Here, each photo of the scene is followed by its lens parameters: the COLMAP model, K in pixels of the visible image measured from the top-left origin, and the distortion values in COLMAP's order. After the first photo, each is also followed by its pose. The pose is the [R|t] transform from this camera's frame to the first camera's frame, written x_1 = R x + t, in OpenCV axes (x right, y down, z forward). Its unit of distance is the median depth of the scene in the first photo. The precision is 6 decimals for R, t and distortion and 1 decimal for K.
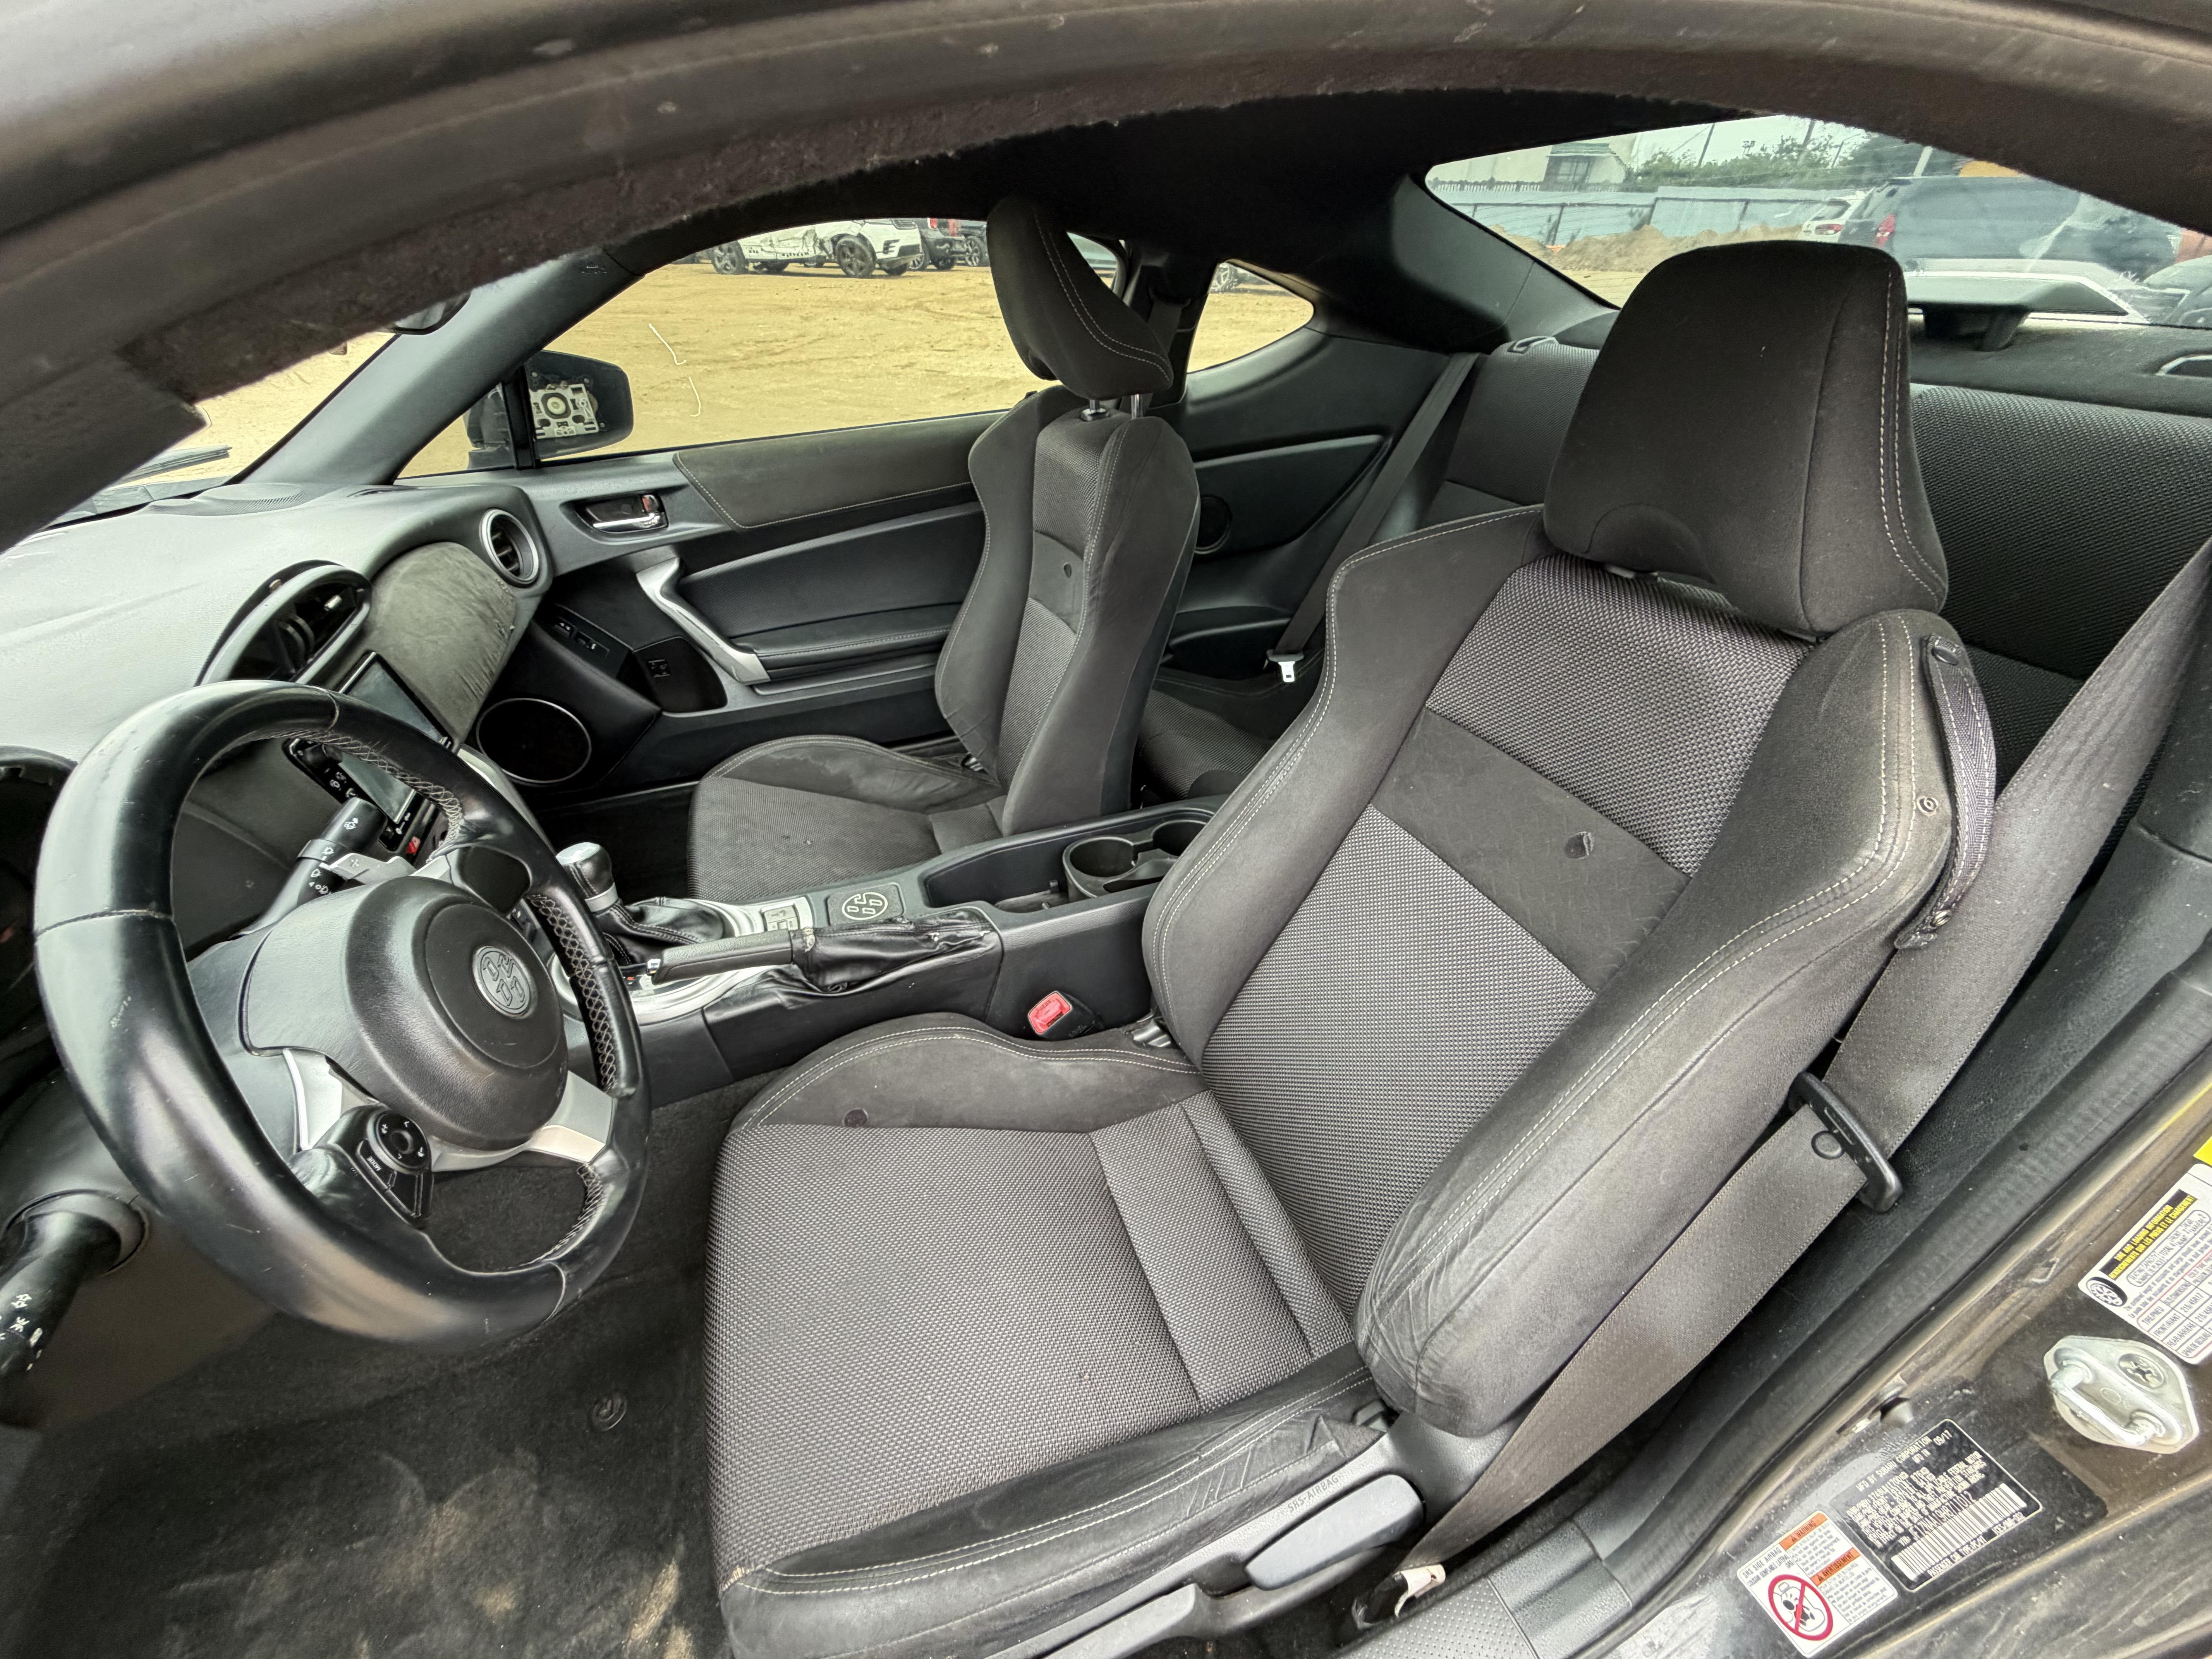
lens RADIAL K [[877.5, 0, 1099.8], [0, 877.5, 830.2], [0, 0, 1]] dist [0.005484, 0.002470]
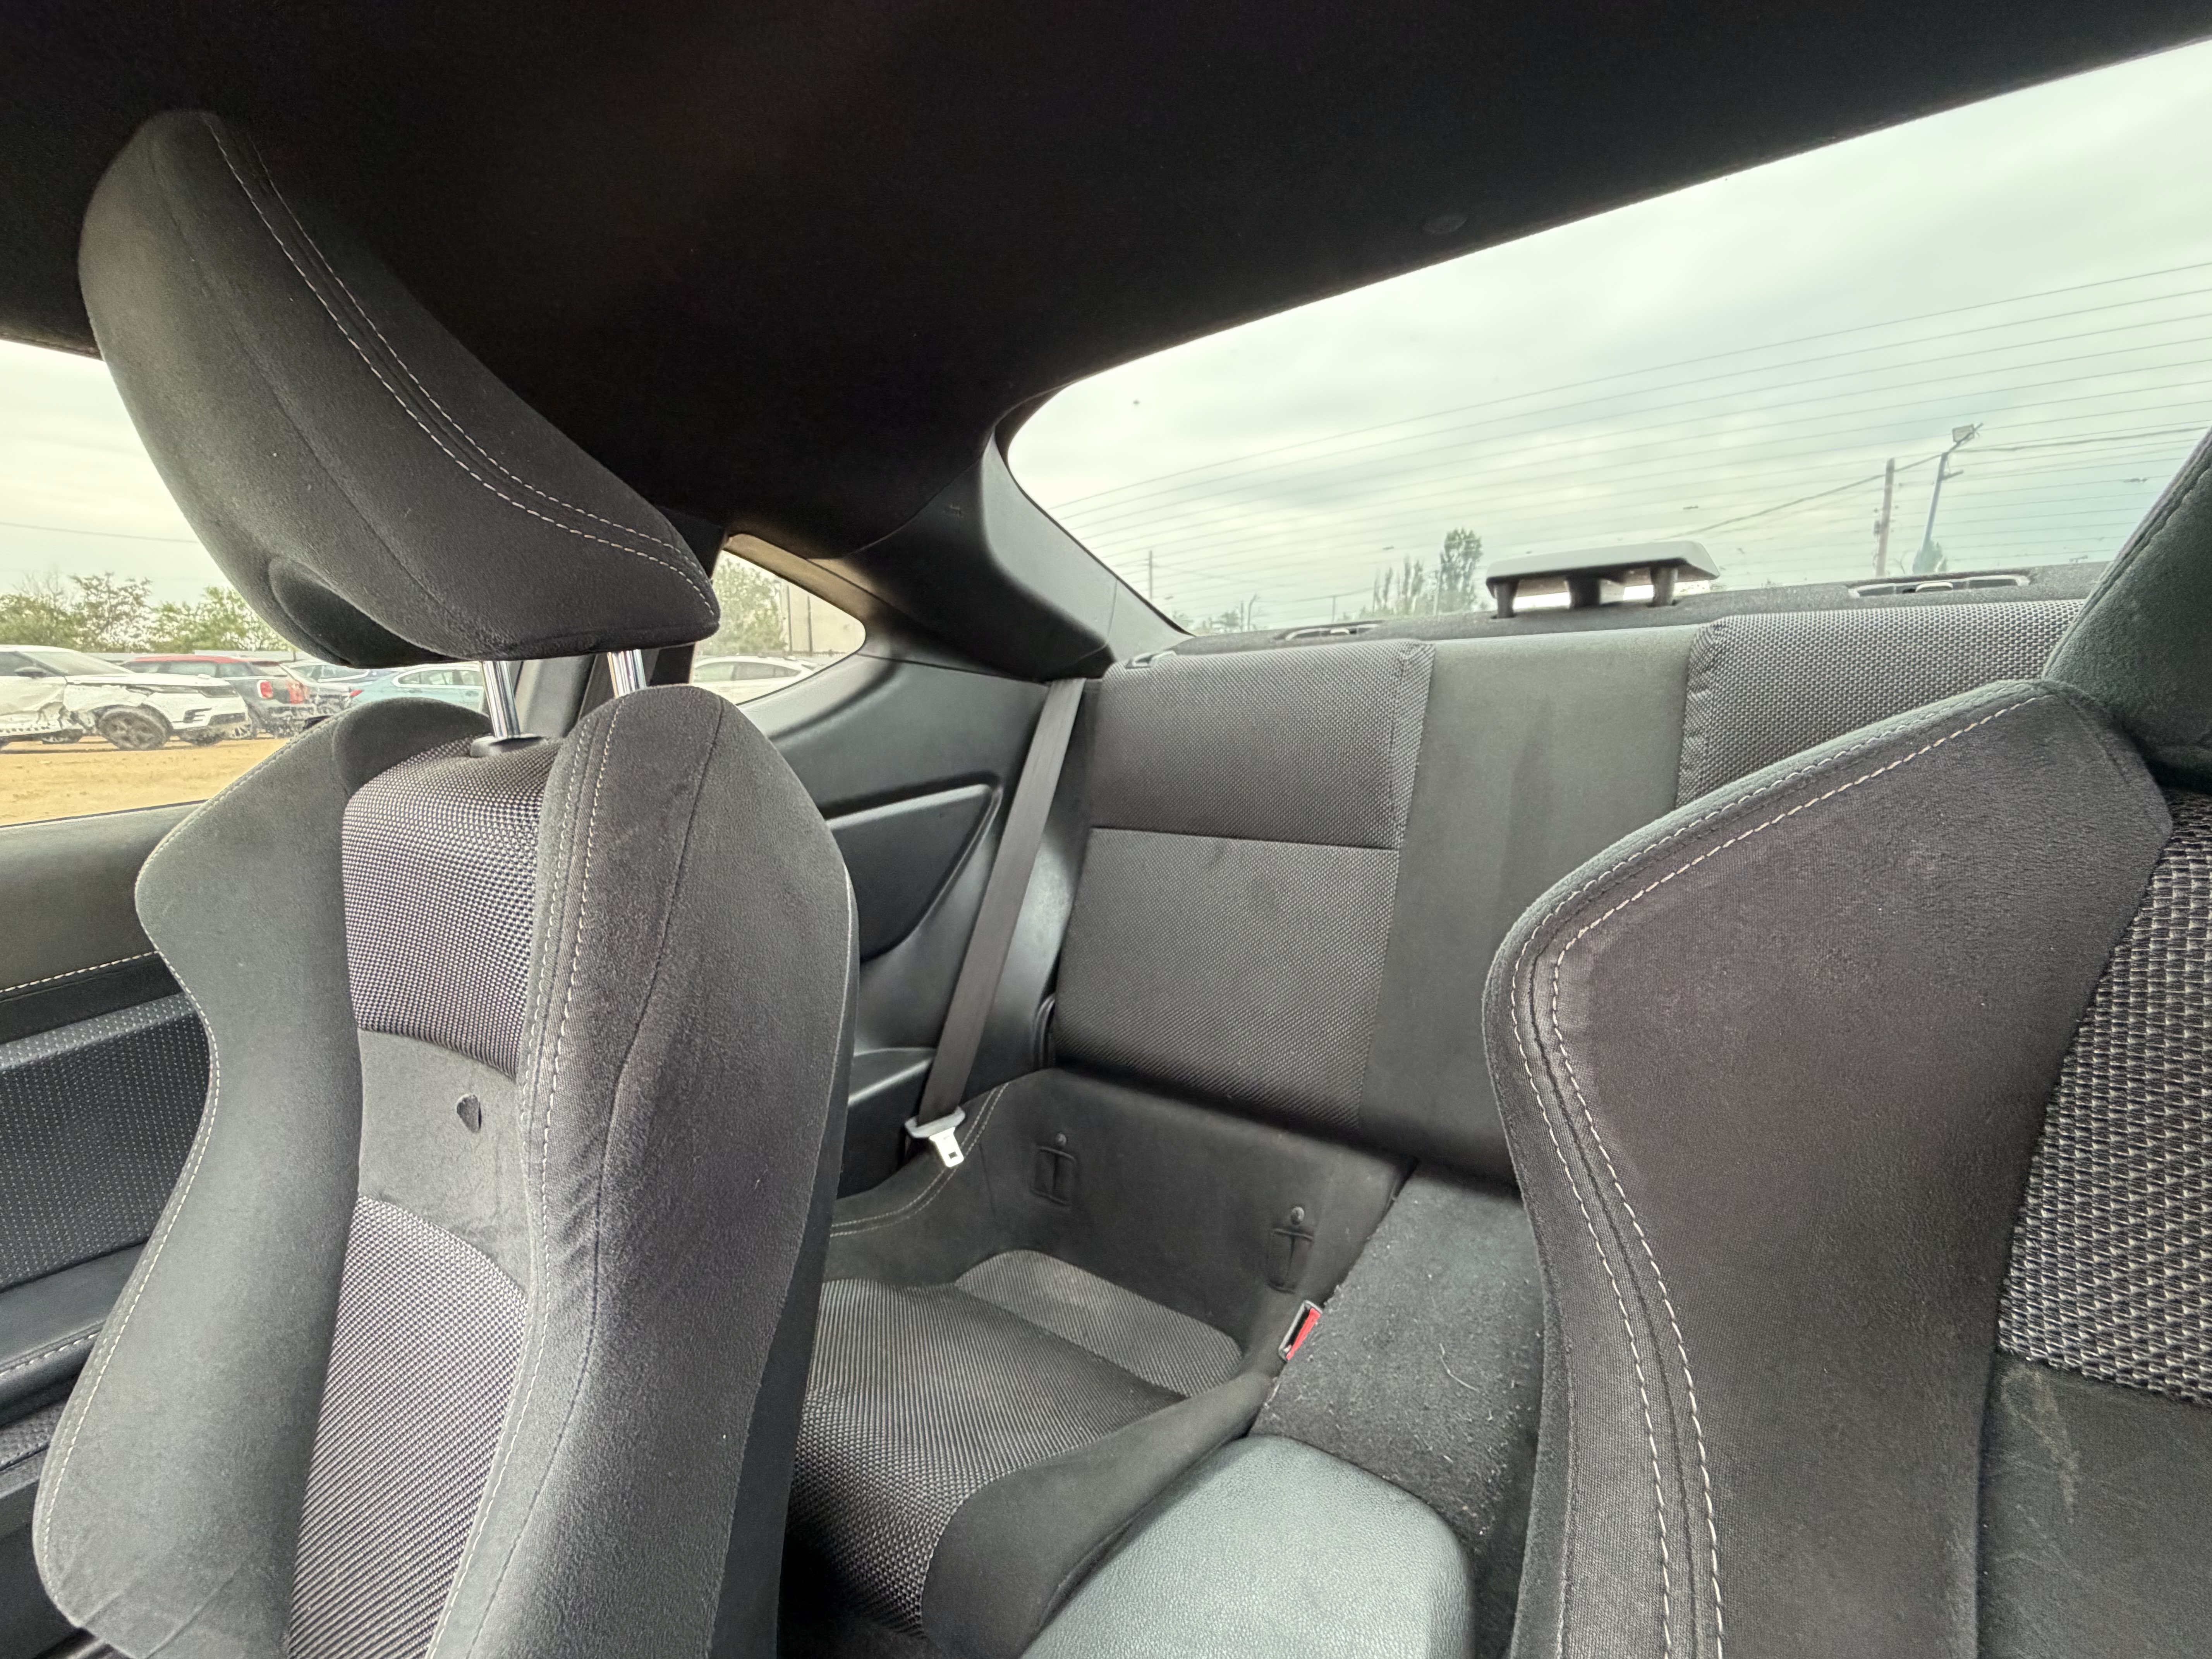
lens RADIAL K [[877.5, 0, 1093.8], [0, 877.5, 819.9], [0, 0, 1]] dist [0.005484, 0.002470]
pose [[0.830992, -0.106602, 0.545974, -0.006008], [0.334760, 0.879692, -0.337755, -0.154242], [-0.444283, 0.463442, 0.766703, 0.432115]]
